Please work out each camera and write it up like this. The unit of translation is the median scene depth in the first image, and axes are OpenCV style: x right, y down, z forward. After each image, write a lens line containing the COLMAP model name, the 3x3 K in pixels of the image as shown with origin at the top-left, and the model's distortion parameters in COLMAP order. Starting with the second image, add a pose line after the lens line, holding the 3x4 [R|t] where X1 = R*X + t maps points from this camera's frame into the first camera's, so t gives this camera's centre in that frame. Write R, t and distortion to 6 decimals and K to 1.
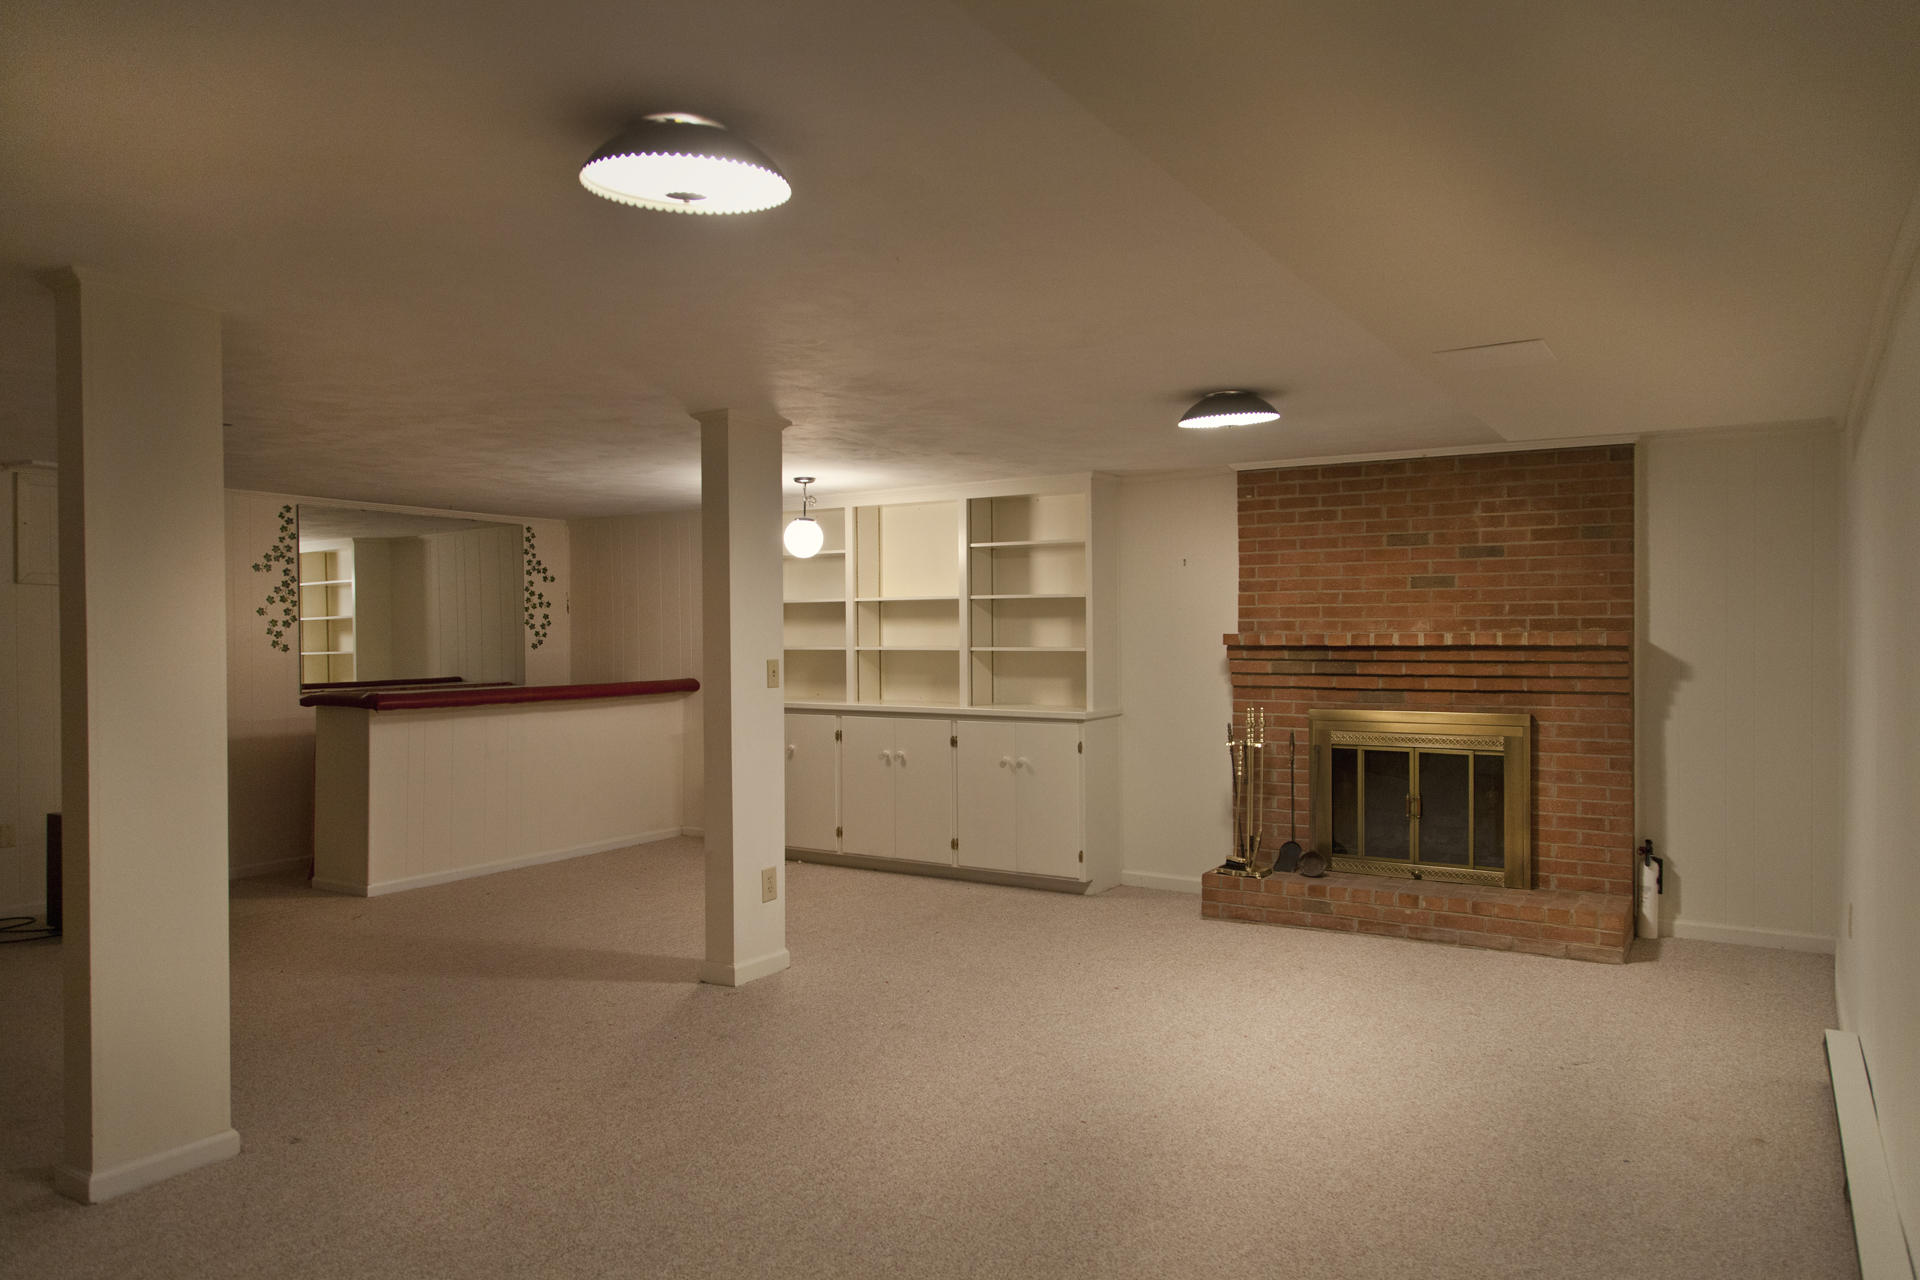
lens RADIAL K [[1295.5, 0, 955.8], [0, 1295.5, 641.1], [0, 0, 1]] dist [0.038963, 0.000752]
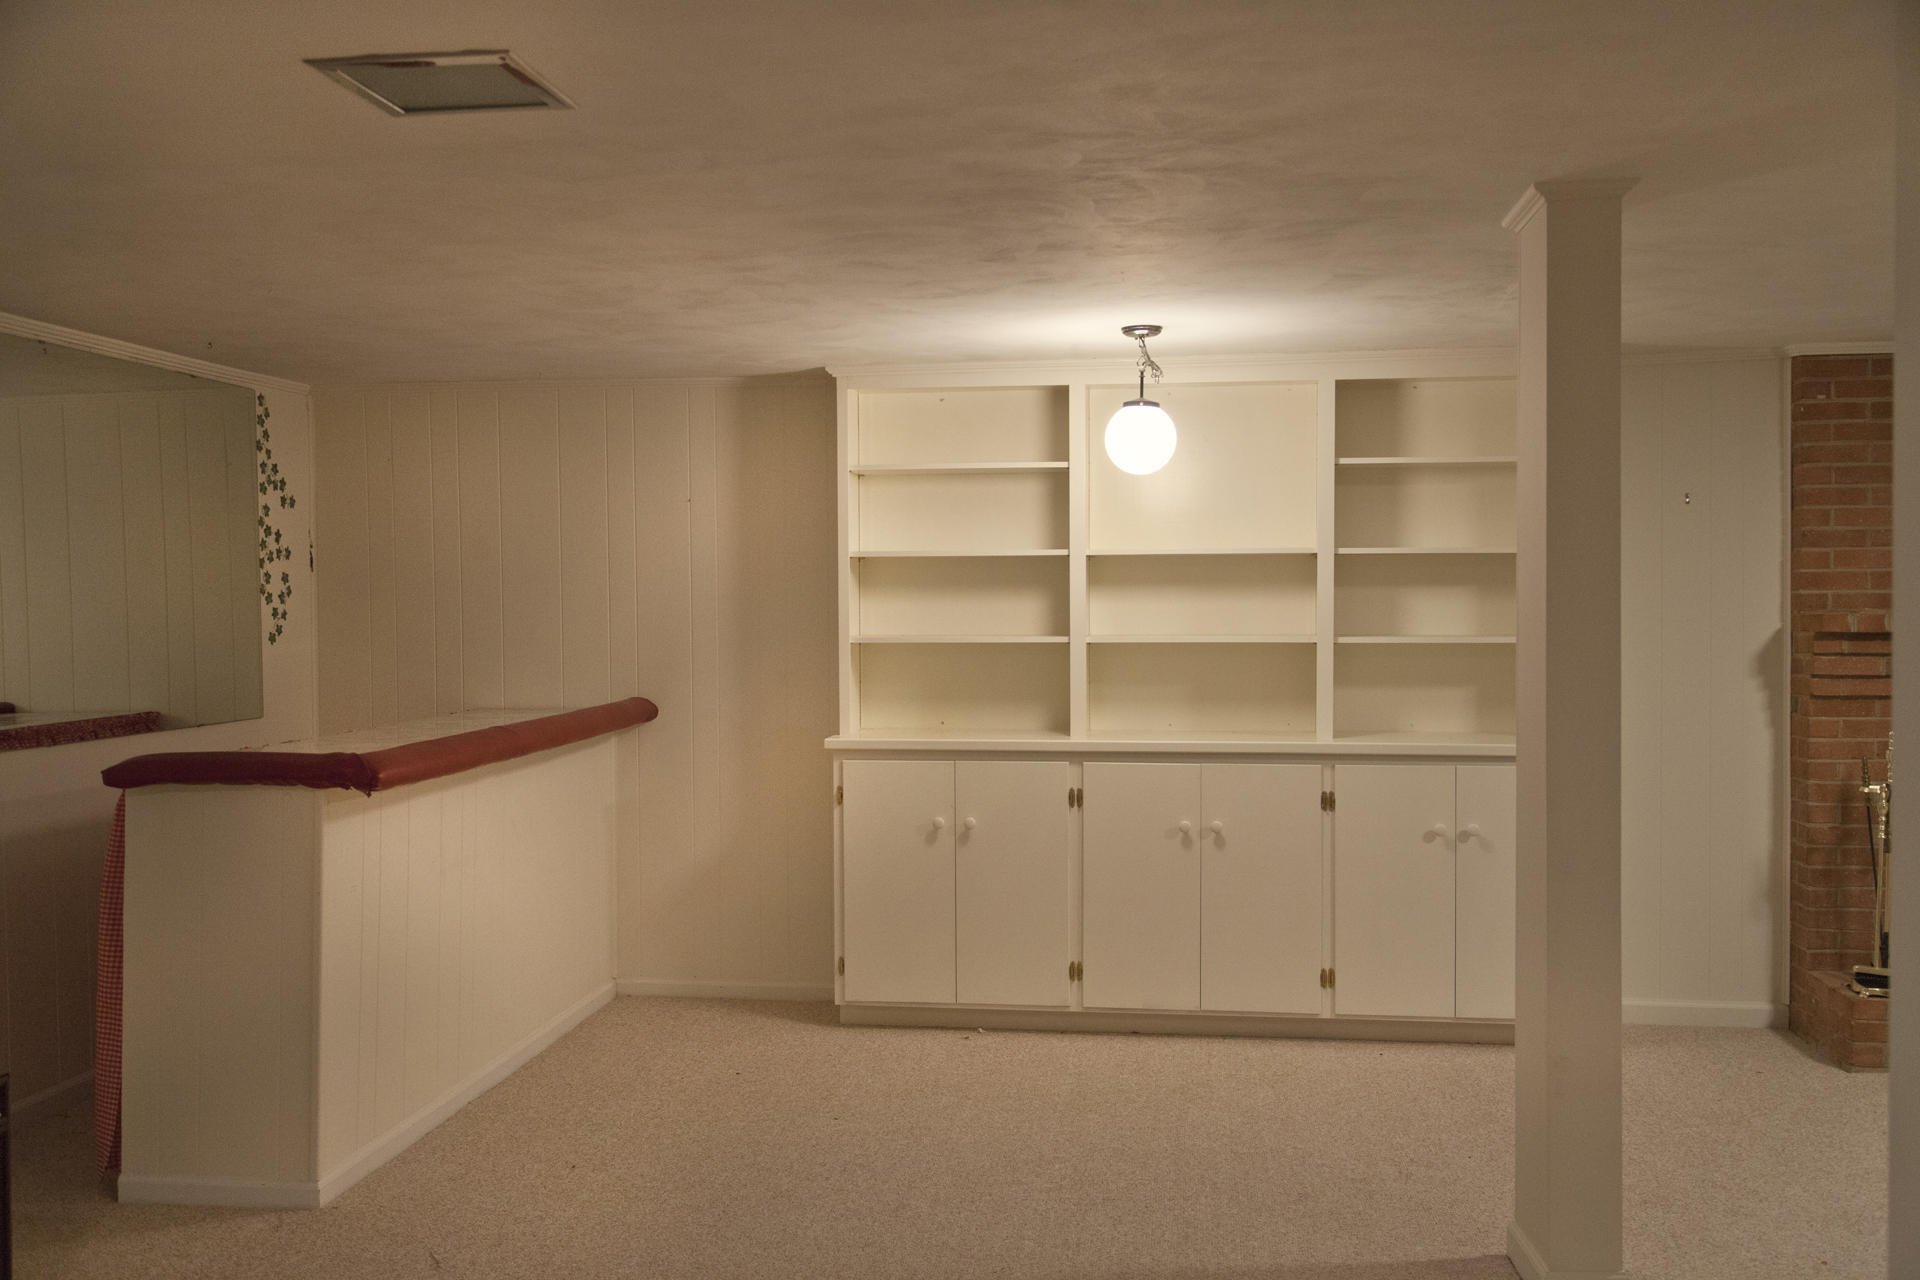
lens RADIAL K [[1966.7, 0, 958.6], [0, 1966.7, 637.3], [0, 0, 1]] dist [0.047142, 0.000000]
pose [[0.907059, -0.004032, 0.420984, -0.505311], [0.001651, 0.999981, 0.006020, -0.000584], [-0.421000, -0.004765, 0.907048, 0.267549]]
